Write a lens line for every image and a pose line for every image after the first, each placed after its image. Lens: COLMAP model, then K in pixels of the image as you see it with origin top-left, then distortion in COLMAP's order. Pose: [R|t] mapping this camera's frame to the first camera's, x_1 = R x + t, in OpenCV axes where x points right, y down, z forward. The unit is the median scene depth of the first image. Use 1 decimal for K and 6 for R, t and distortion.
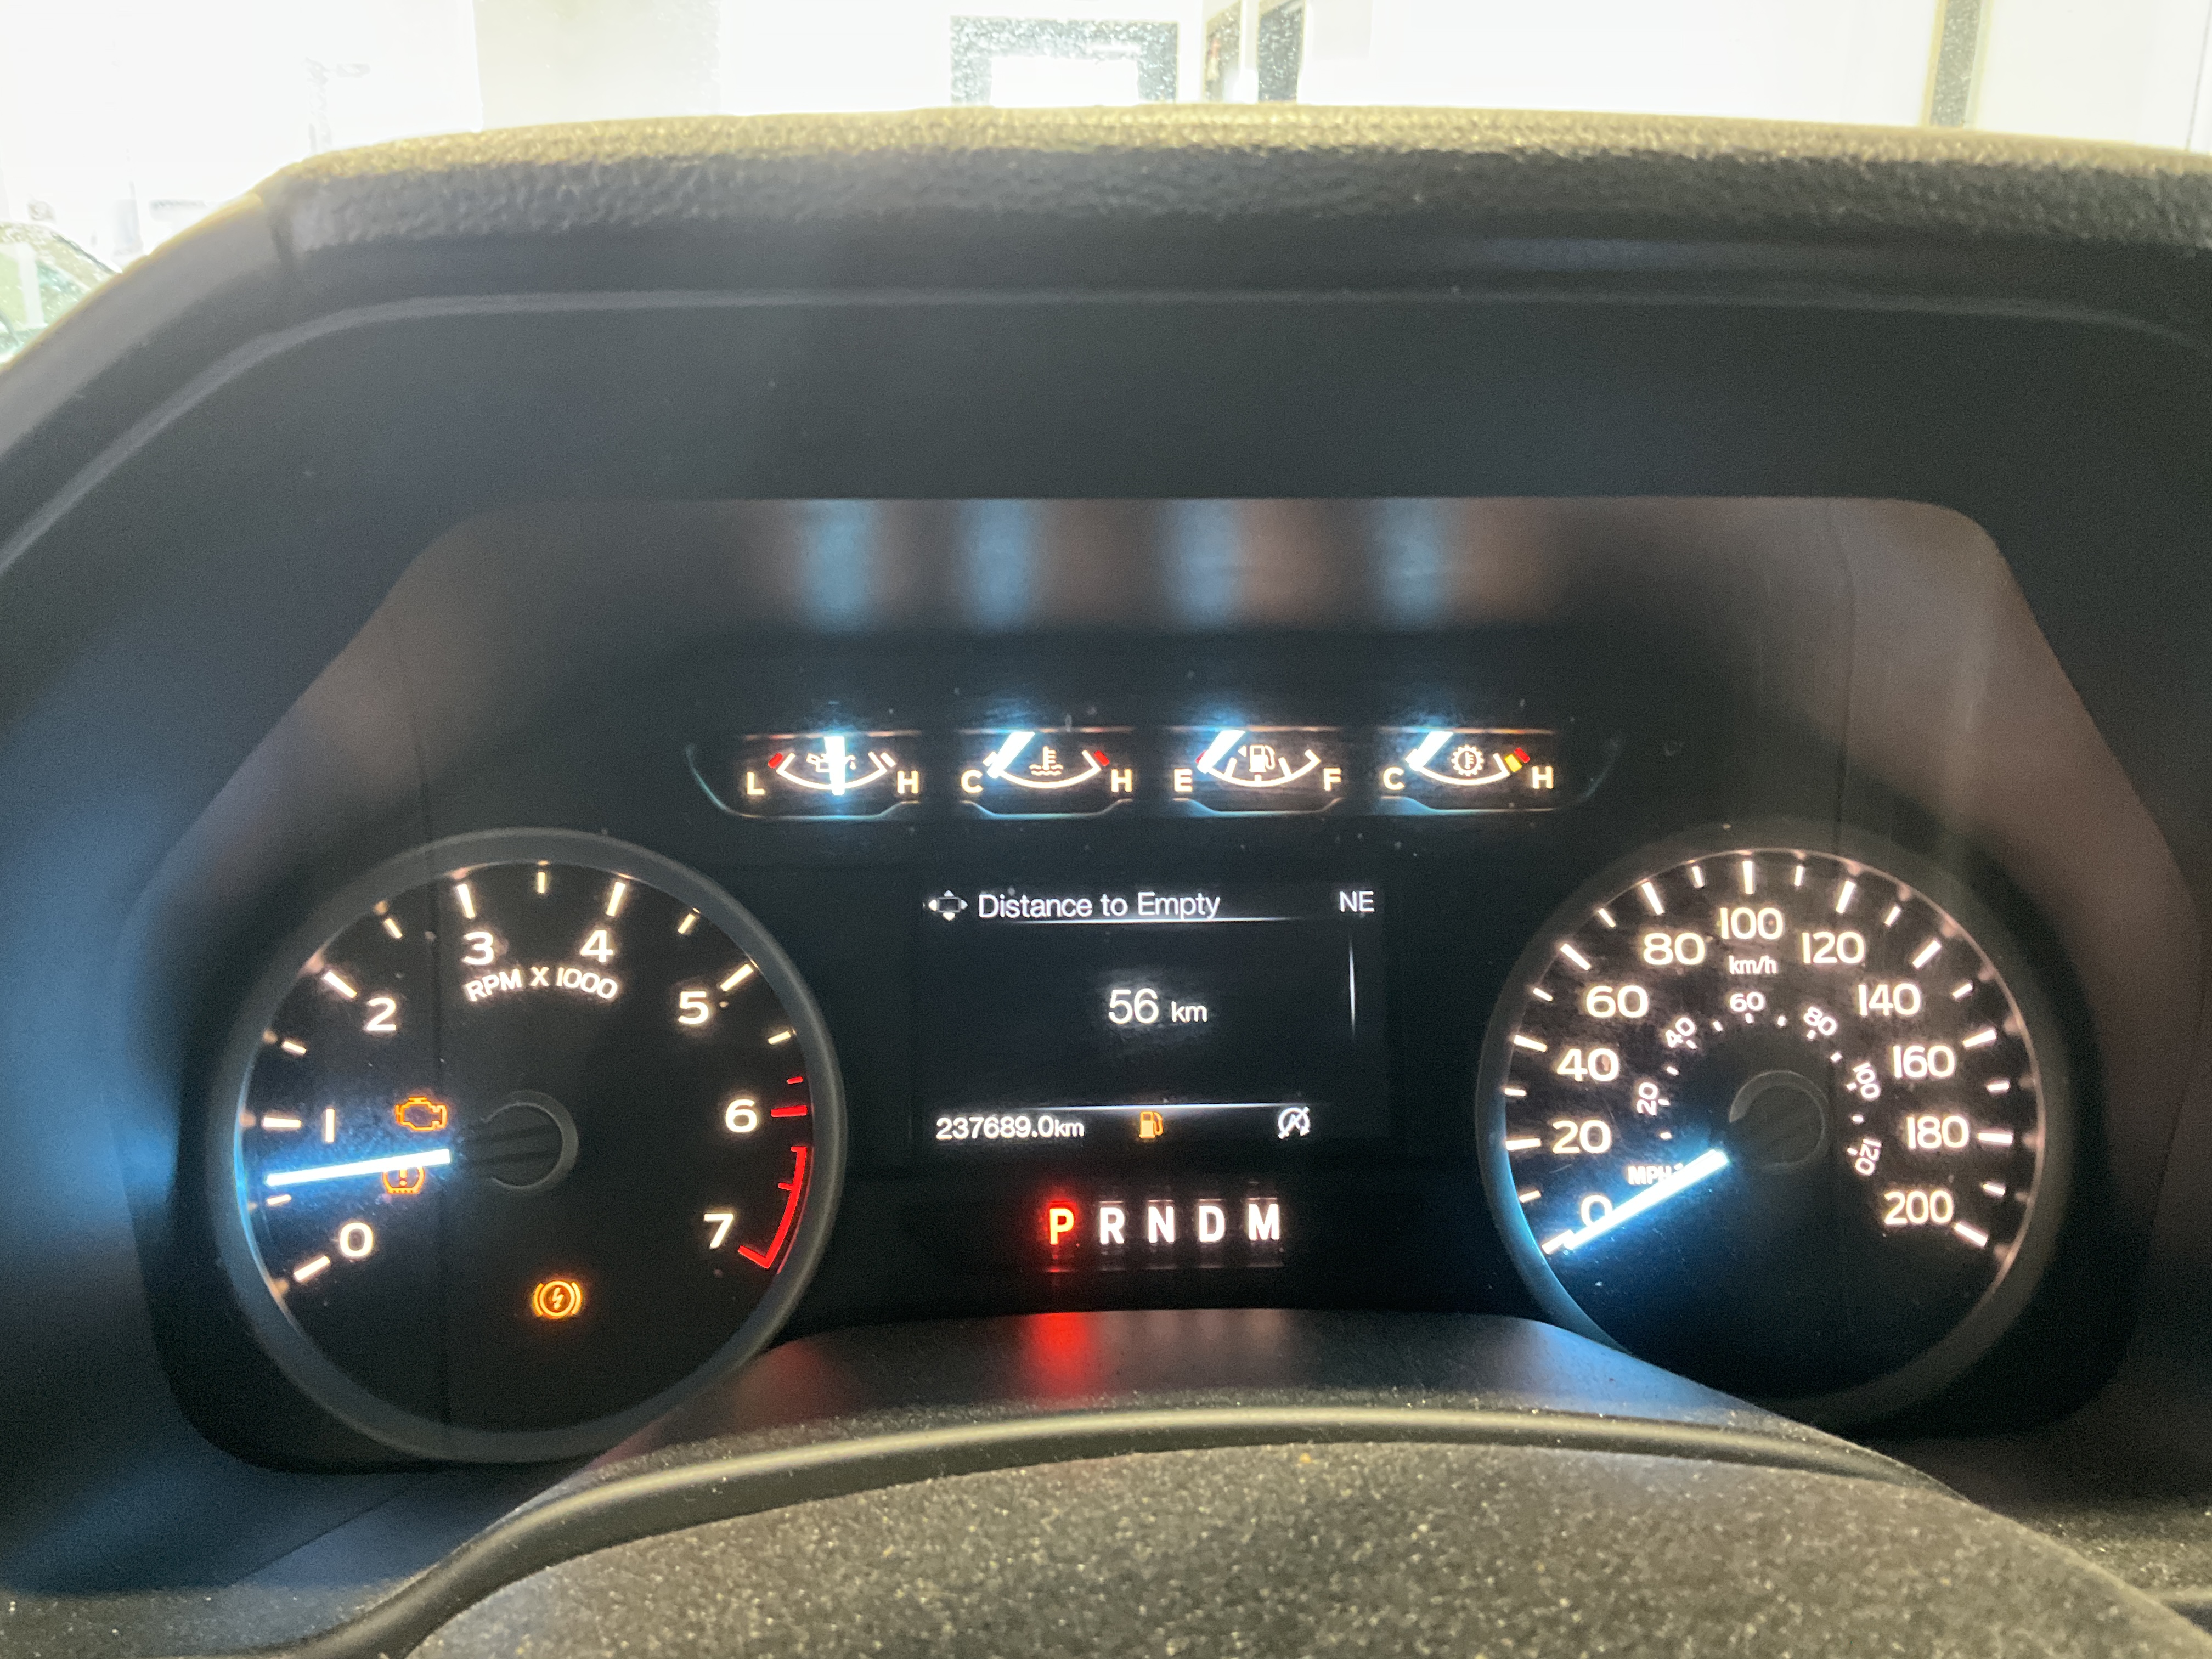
lens RADIAL K [[1852.8, 0, 1106.0], [0, 1852.8, 829.5], [0, 0, 1]] dist [0.087571, -0.001027]
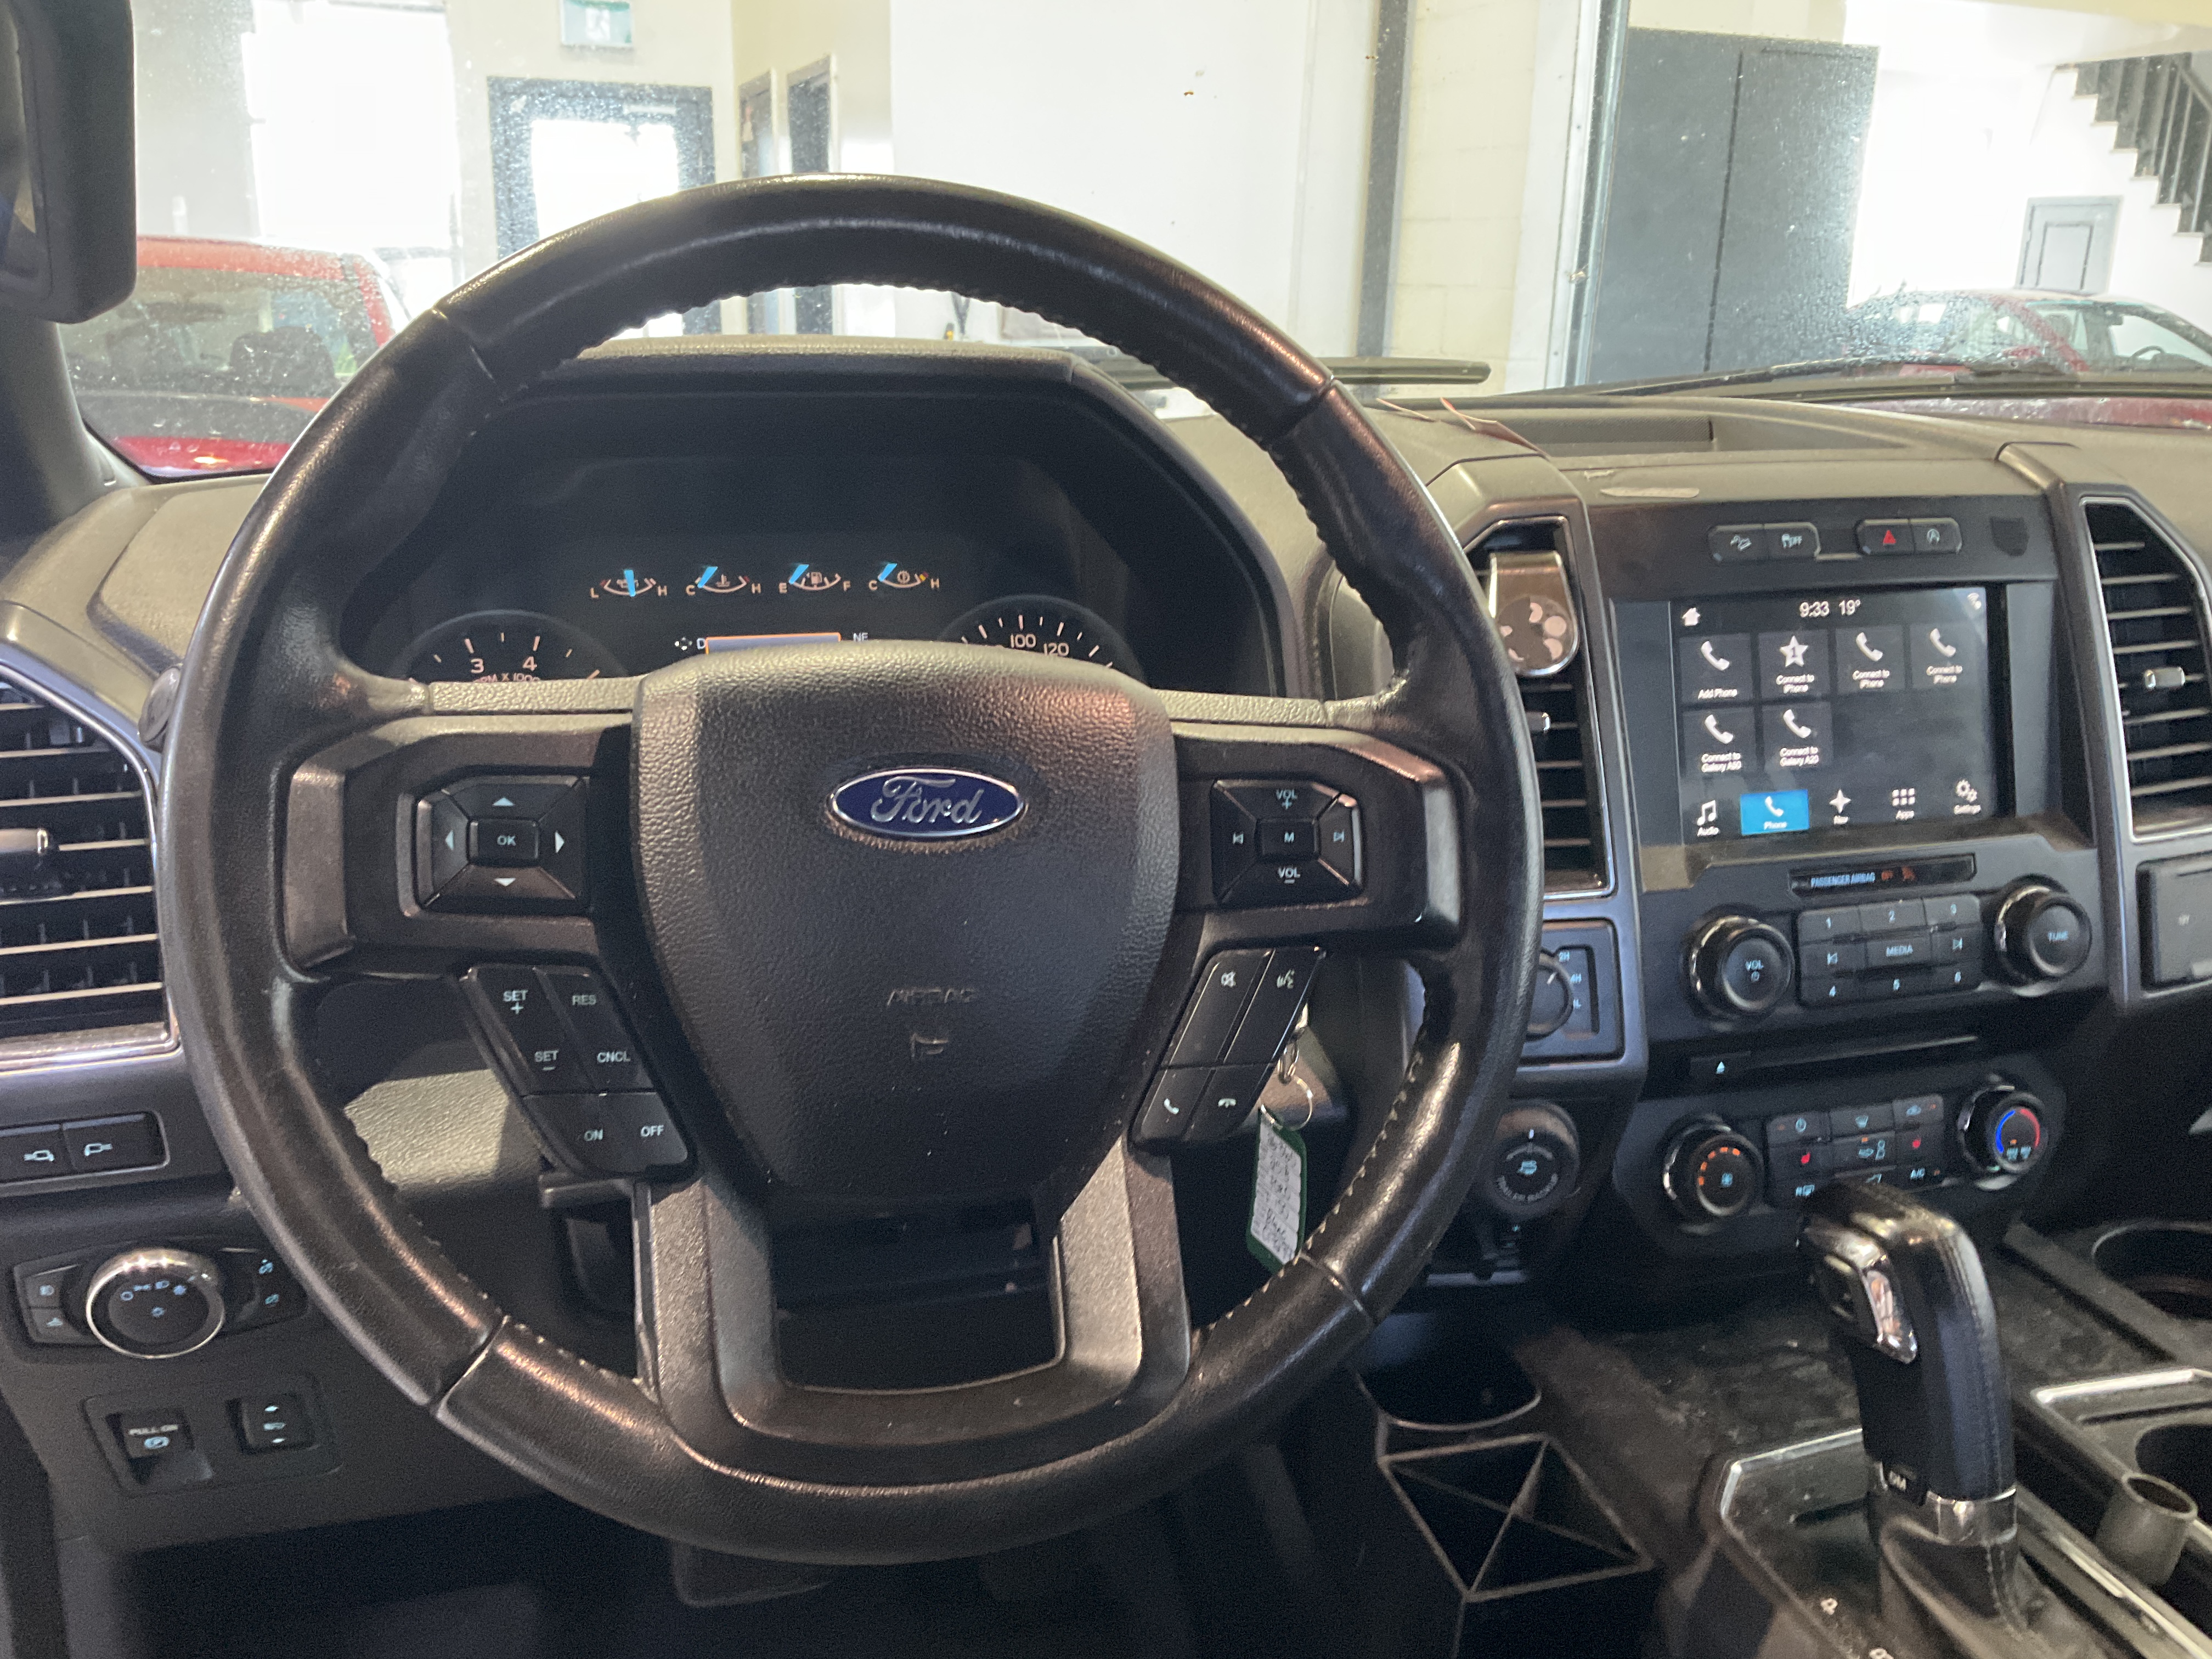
lens RADIAL K [[1861.1, 0, 1106.0], [0, 1861.1, 829.5], [0, 0, 1]] dist [-0.005242, -0.014693]
pose [[0.972664, -0.052979, 0.226094, -0.107798], [0.057612, 0.998242, -0.013938, 0.331865], [-0.224958, 0.026583, 0.974006, -1.357173]]
